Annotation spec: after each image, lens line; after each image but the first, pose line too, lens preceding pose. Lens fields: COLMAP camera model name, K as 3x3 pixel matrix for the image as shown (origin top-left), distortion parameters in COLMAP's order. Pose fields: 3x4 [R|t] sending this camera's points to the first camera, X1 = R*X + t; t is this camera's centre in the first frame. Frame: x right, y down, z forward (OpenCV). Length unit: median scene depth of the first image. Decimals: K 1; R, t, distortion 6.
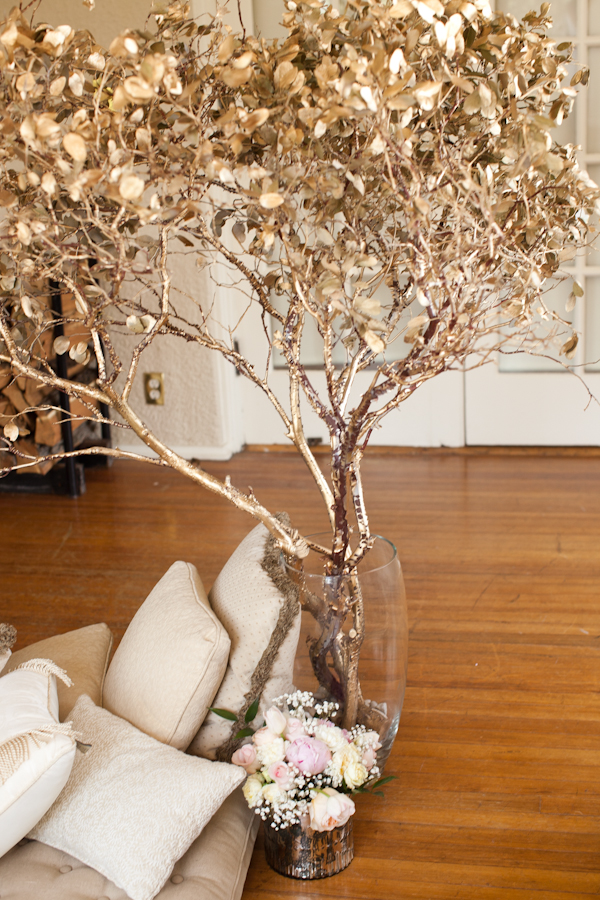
lens RADIAL K [[1340.9, 0, 300.0], [0, 1340.9, 450.0], [0, 0, 1]] dist [-0.192426, 0.271062]
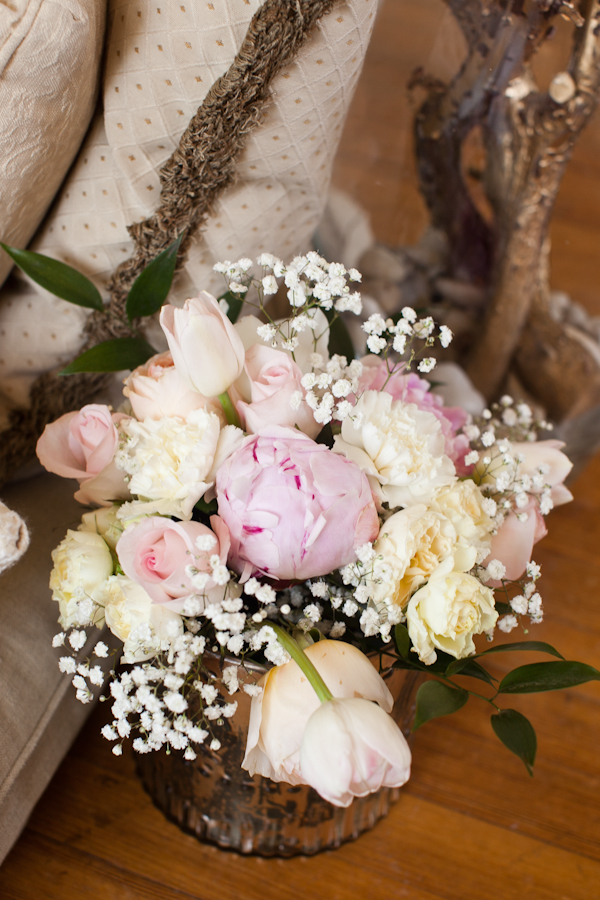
lens RADIAL K [[1340.9, 0, 300.0], [0, 1340.9, 450.0], [0, 0, 1]] dist [-0.192426, 0.271062]
pose [[0.971735, 0.216459, -0.094218, 0.029515], [-0.162716, 0.903276, 0.397010, 0.109986], [0.171041, -0.370458, 0.912966, 0.735537]]
